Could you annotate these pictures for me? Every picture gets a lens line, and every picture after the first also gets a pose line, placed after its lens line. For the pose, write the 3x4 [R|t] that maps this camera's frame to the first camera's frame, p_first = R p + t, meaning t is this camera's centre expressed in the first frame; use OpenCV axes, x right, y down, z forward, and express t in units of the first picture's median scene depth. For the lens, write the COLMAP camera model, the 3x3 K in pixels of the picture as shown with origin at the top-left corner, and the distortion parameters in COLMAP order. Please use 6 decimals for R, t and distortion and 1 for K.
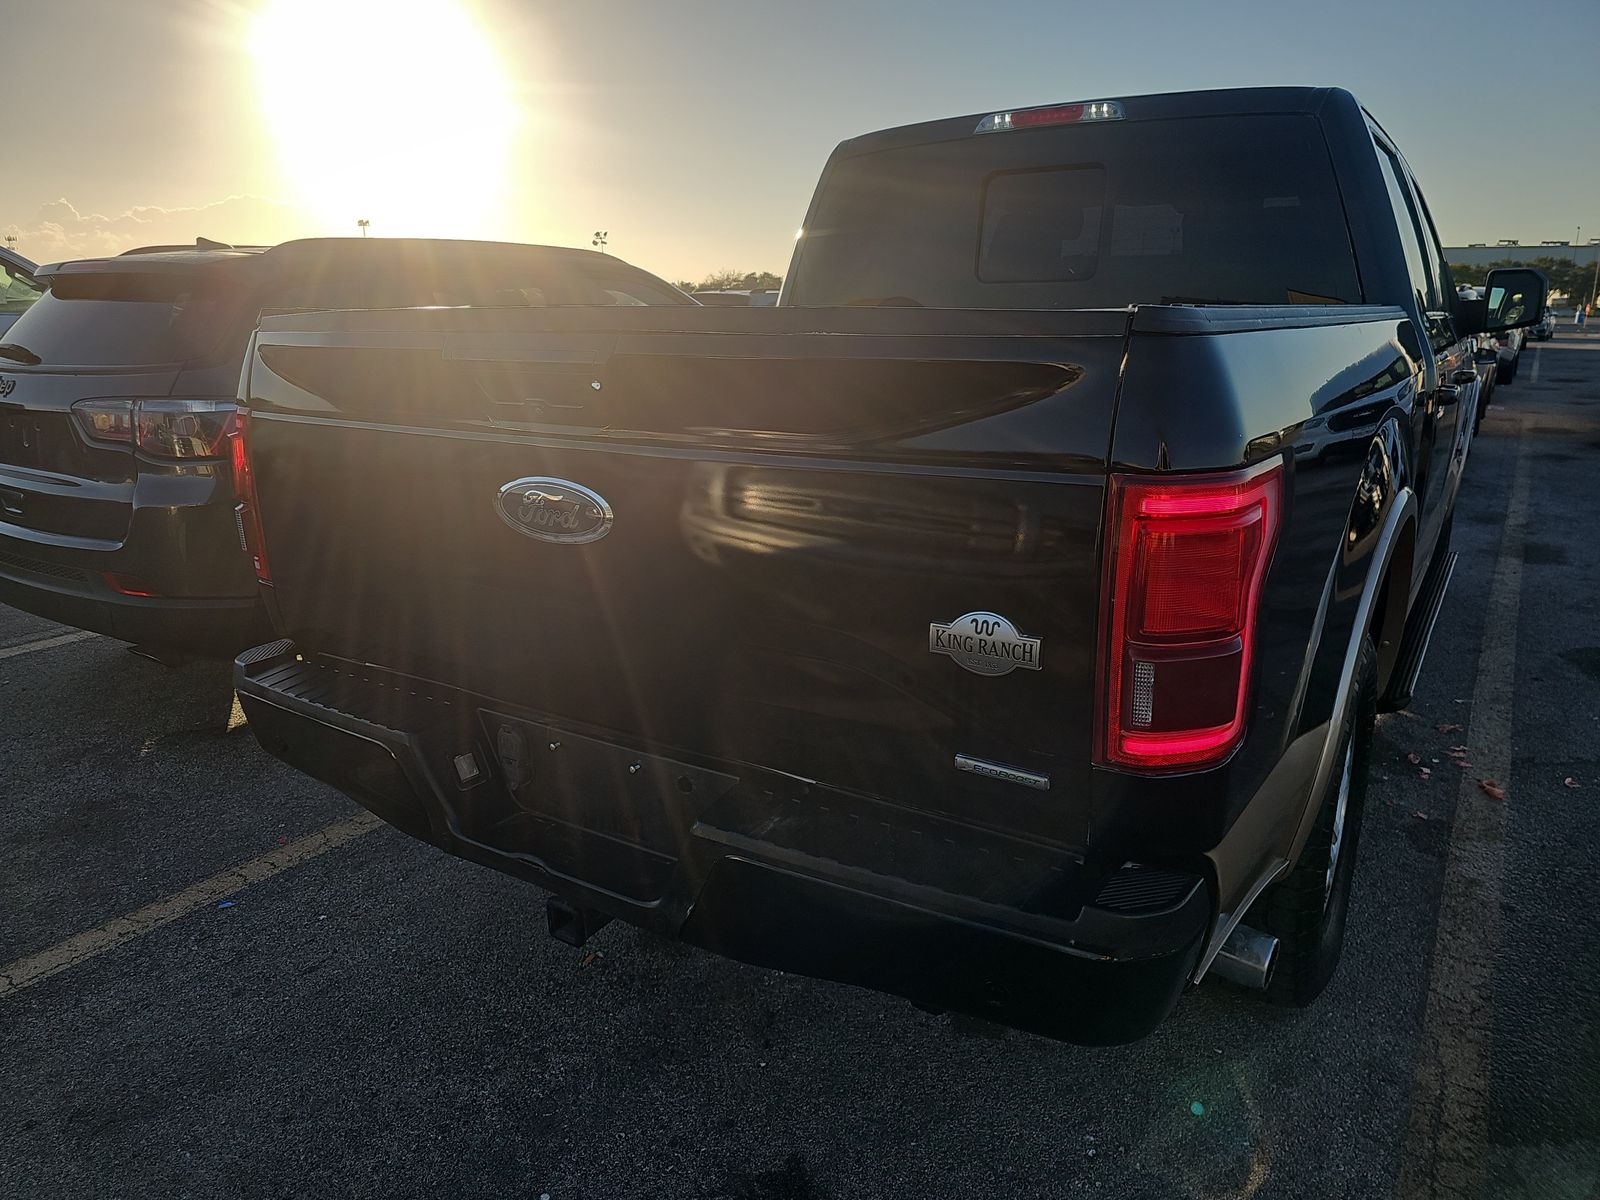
lens RADIAL K [[1088.9, 0, 794.8], [0, 1088.9, 602.5], [0, 0, 1]] dist [0.049706, -0.041792]
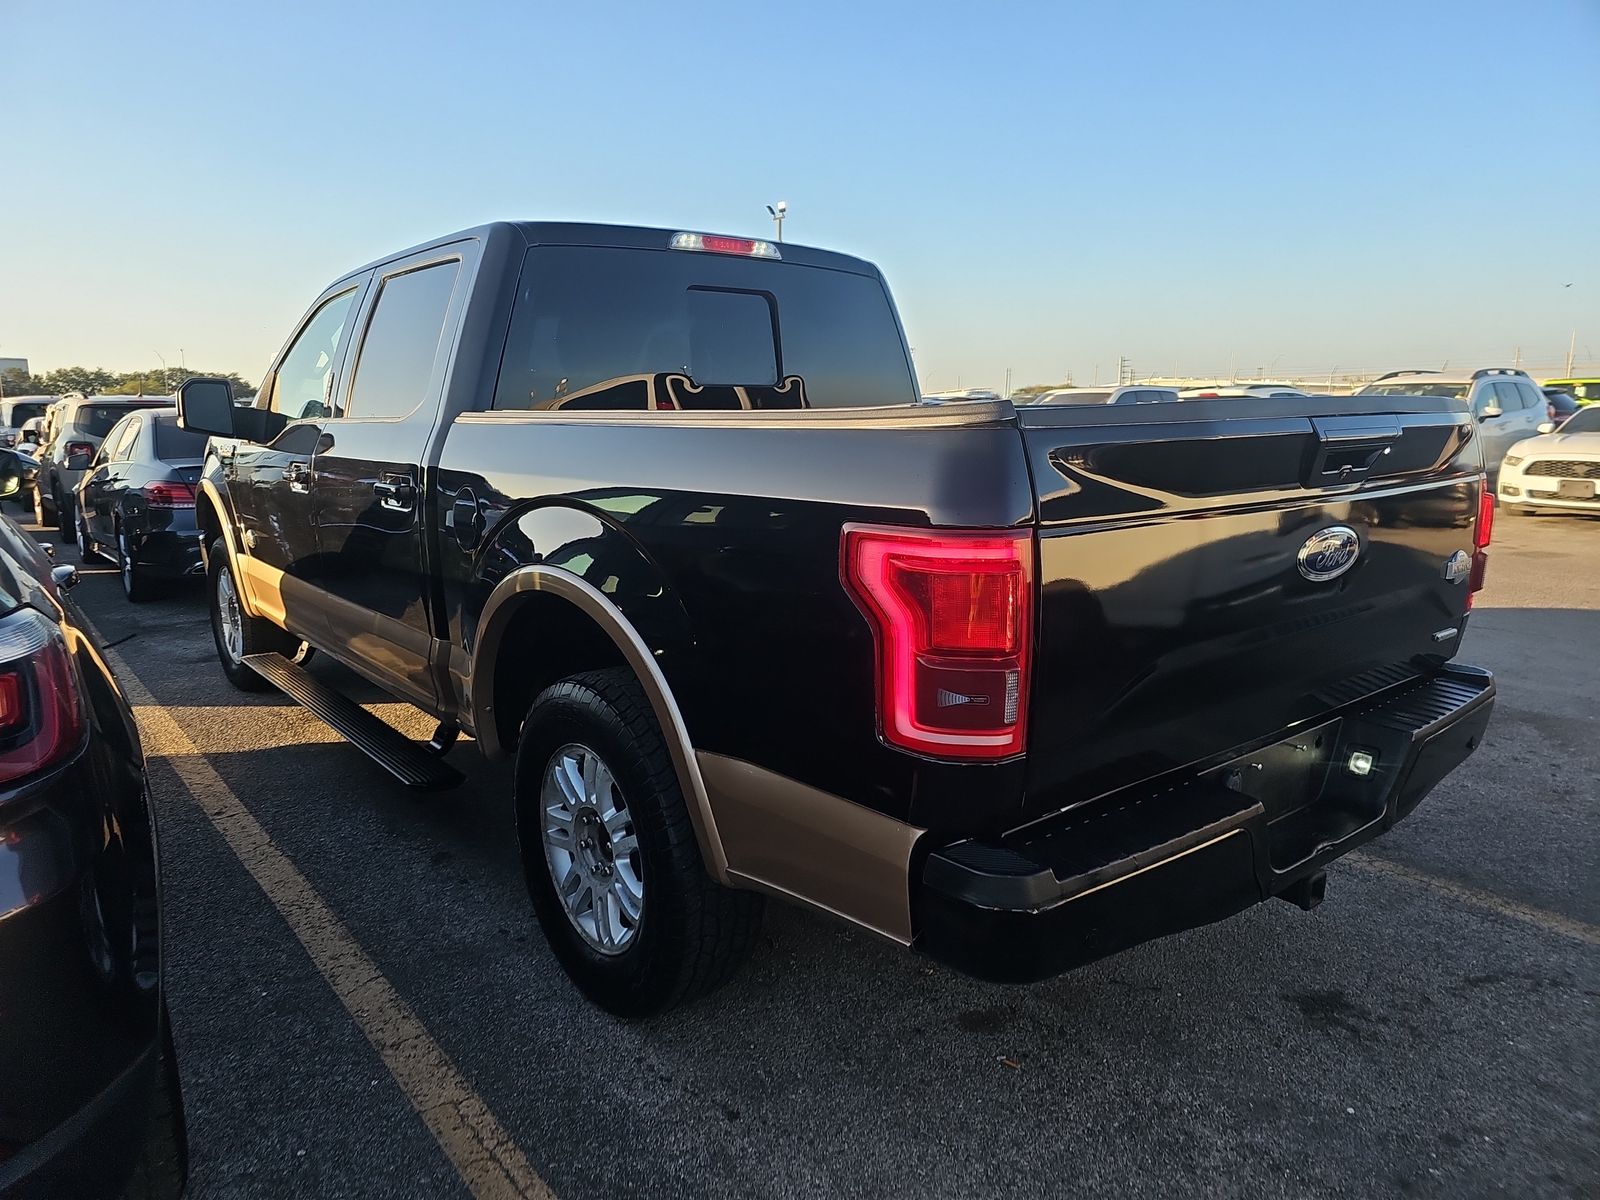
lens RADIAL K [[1088.9, 0, 781.0], [0, 1088.9, 621.9], [0, 0, 1]] dist [0.049706, -0.041792]
pose [[0.286736, -0.178450, 0.941243, -1.393747], [0.251691, 0.962017, 0.105715, -0.260736], [-0.924356, 0.206590, 0.320759, 1.021640]]
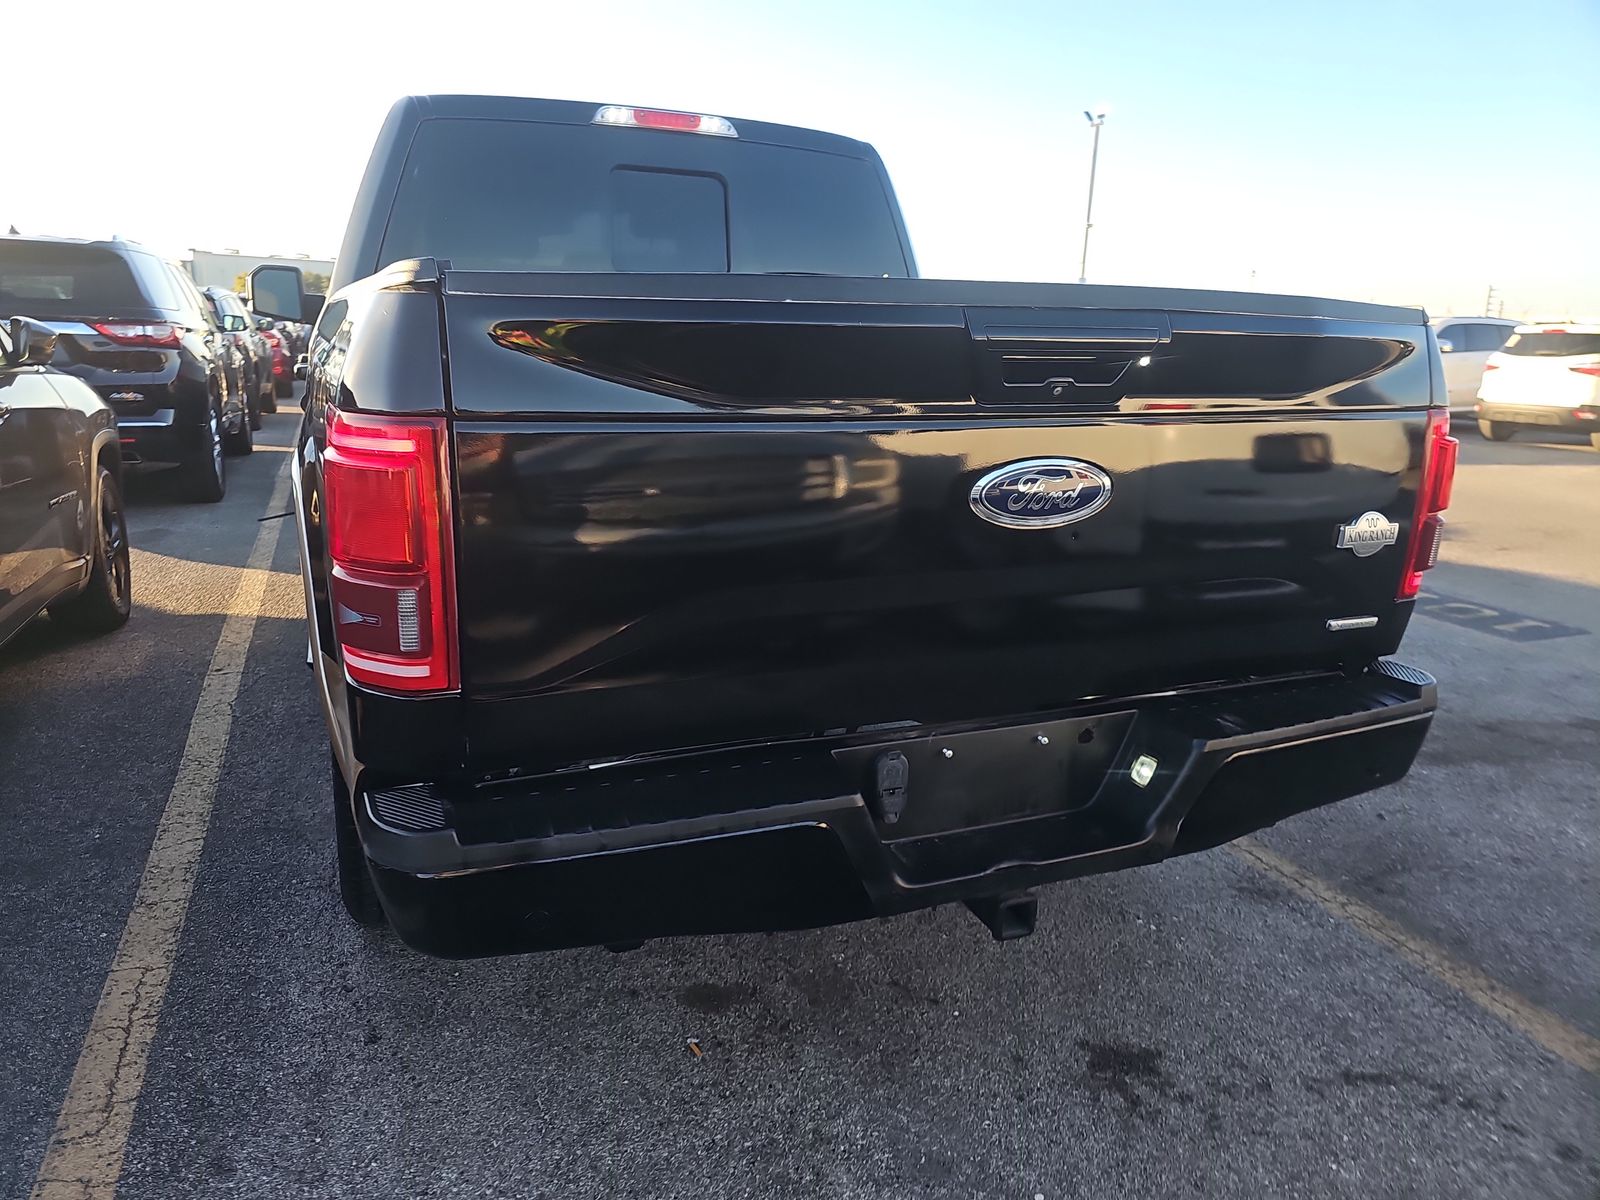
lens RADIAL K [[1088.9, 0, 783.5], [0, 1088.9, 601.4], [0, 0, 1]] dist [0.049706, -0.041792]
pose [[0.553314, -0.180478, 0.813186, -0.996624], [0.182898, 0.978745, 0.092774, -0.104579], [-0.812645, 0.097397, 0.574562, 0.539714]]
